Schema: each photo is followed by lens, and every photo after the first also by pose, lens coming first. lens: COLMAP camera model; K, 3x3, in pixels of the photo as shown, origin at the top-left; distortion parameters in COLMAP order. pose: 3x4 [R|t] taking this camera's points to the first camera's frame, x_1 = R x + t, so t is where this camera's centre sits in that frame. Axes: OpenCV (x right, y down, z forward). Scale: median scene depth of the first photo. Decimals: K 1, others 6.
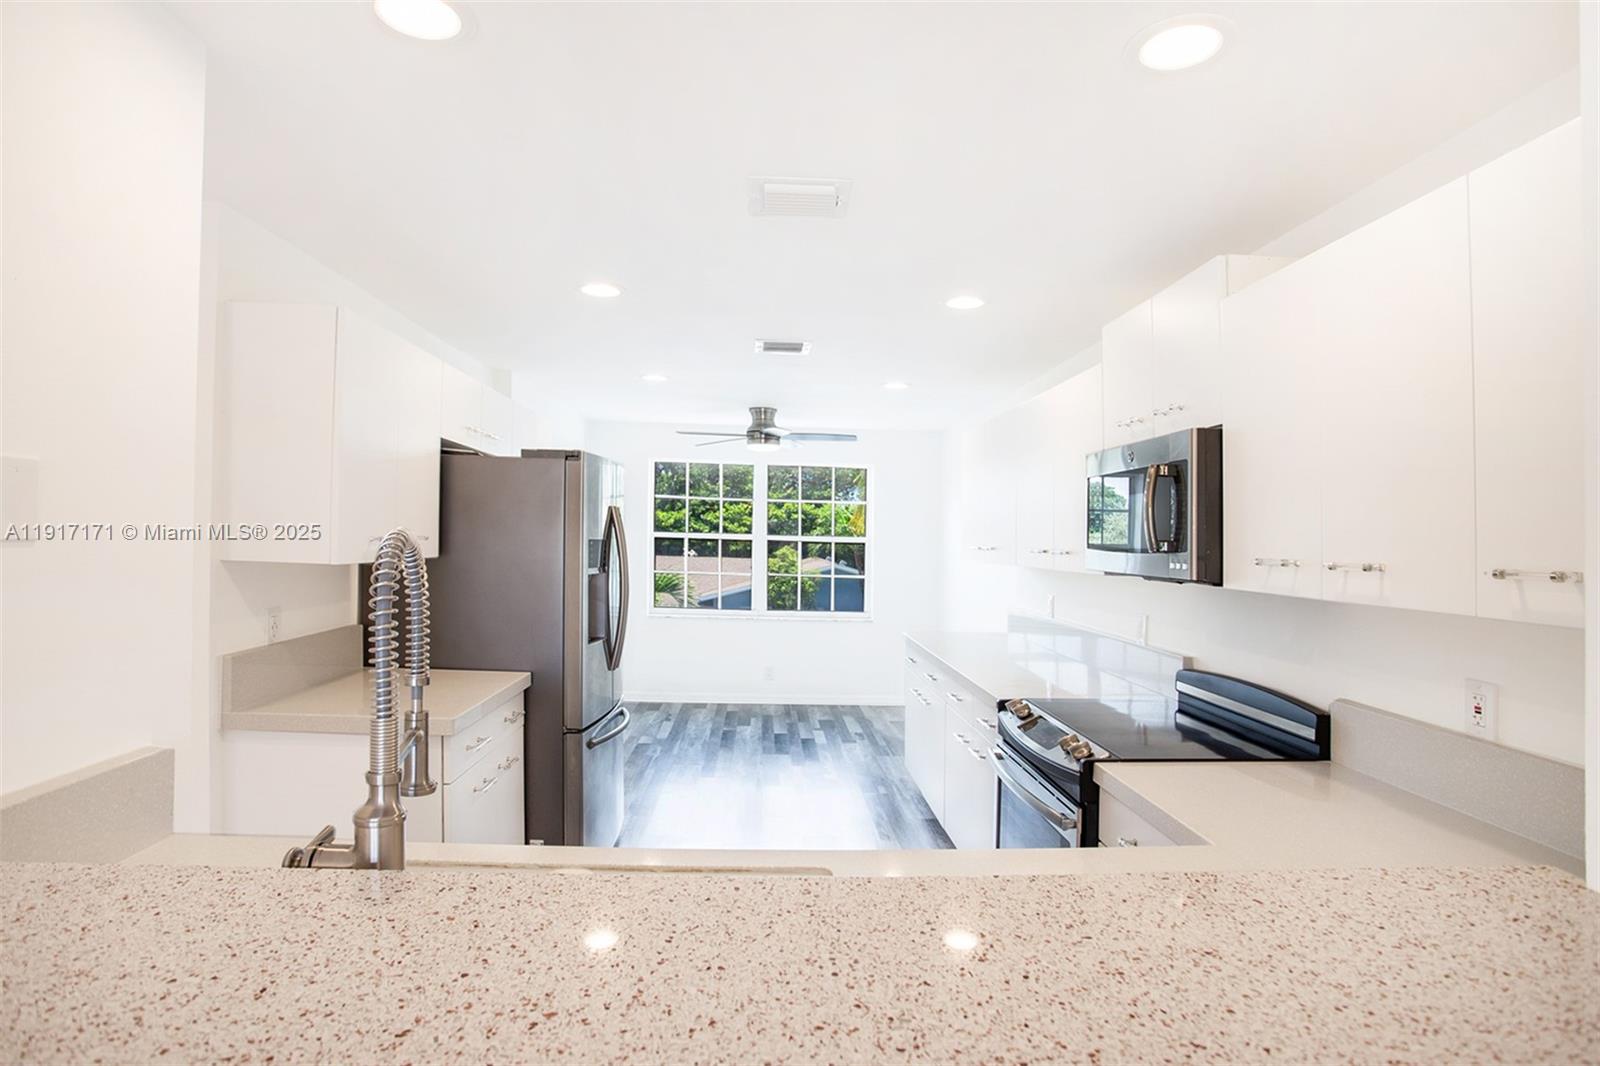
lens RADIAL K [[771.3, 0, 800.0], [0, 771.3, 533.0], [0, 0, 1]] dist [-0.047364, 0.000911]
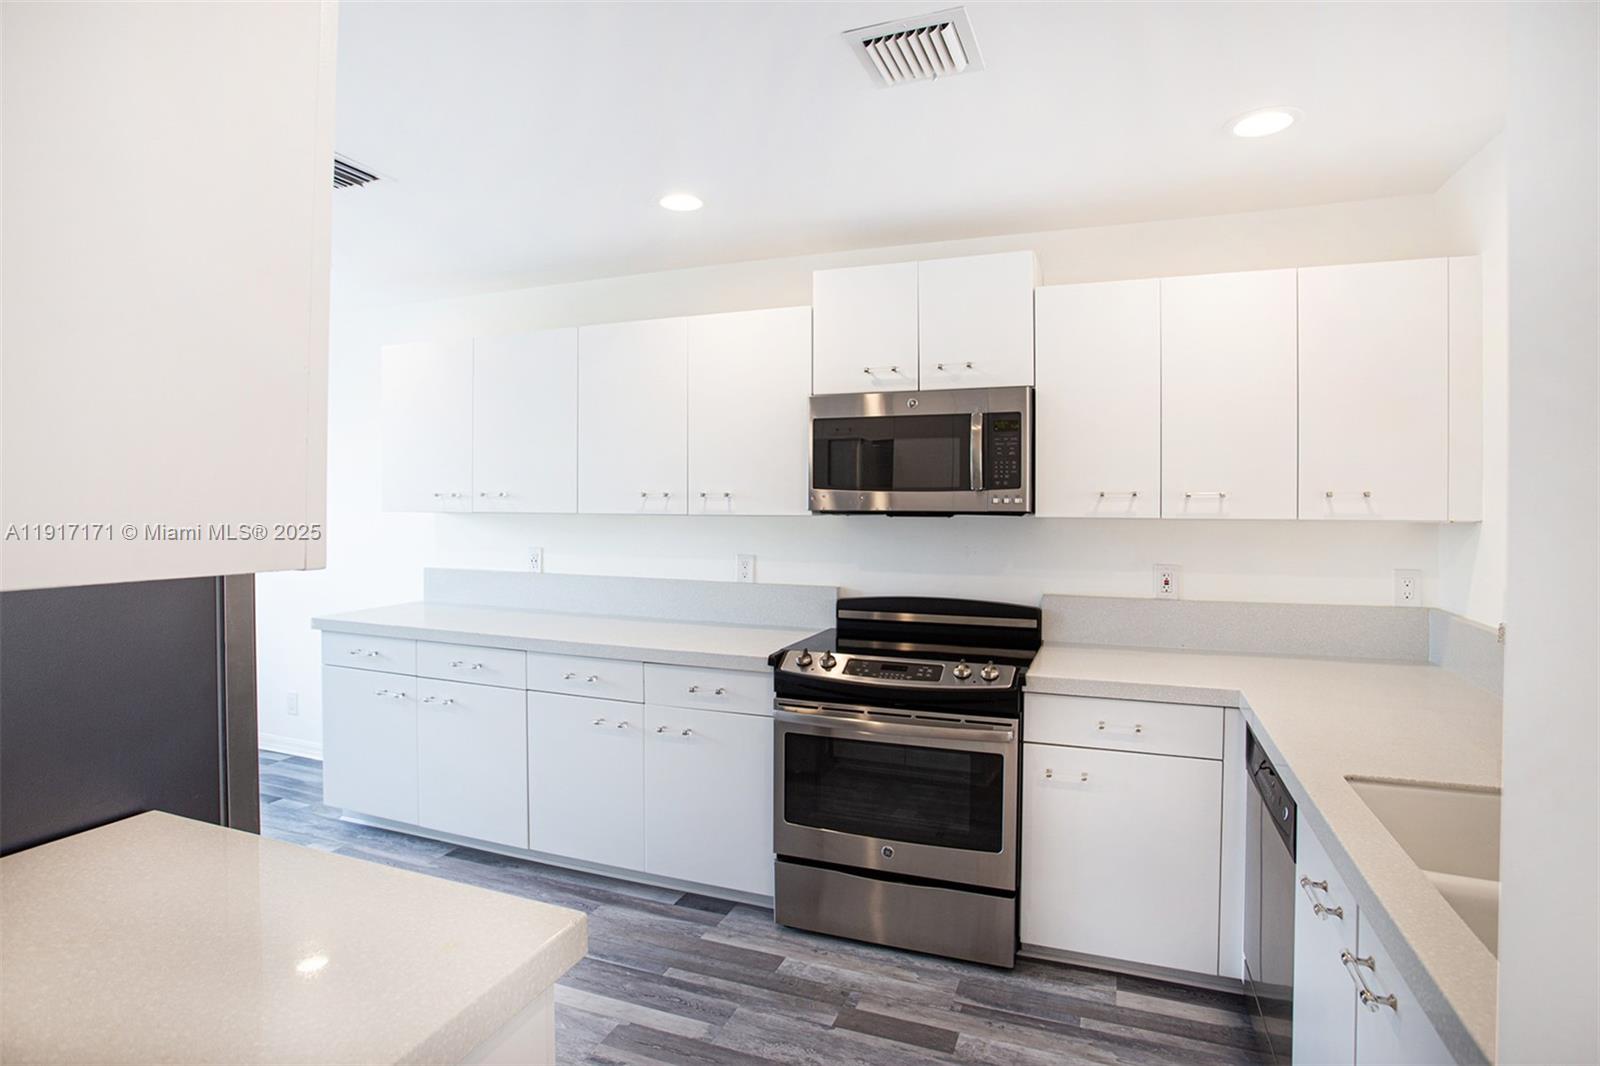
lens RADIAL K [[797.6, 0, 805.8], [0, 797.6, 510.7], [0, 0, 1]] dist [-0.053868, 0.000360]
pose [[0.406006, -0.025523, 0.913514, -0.556625], [-0.005189, 0.999529, 0.030232, 0.017620], [-0.913856, -0.017014, 0.405683, 0.568591]]
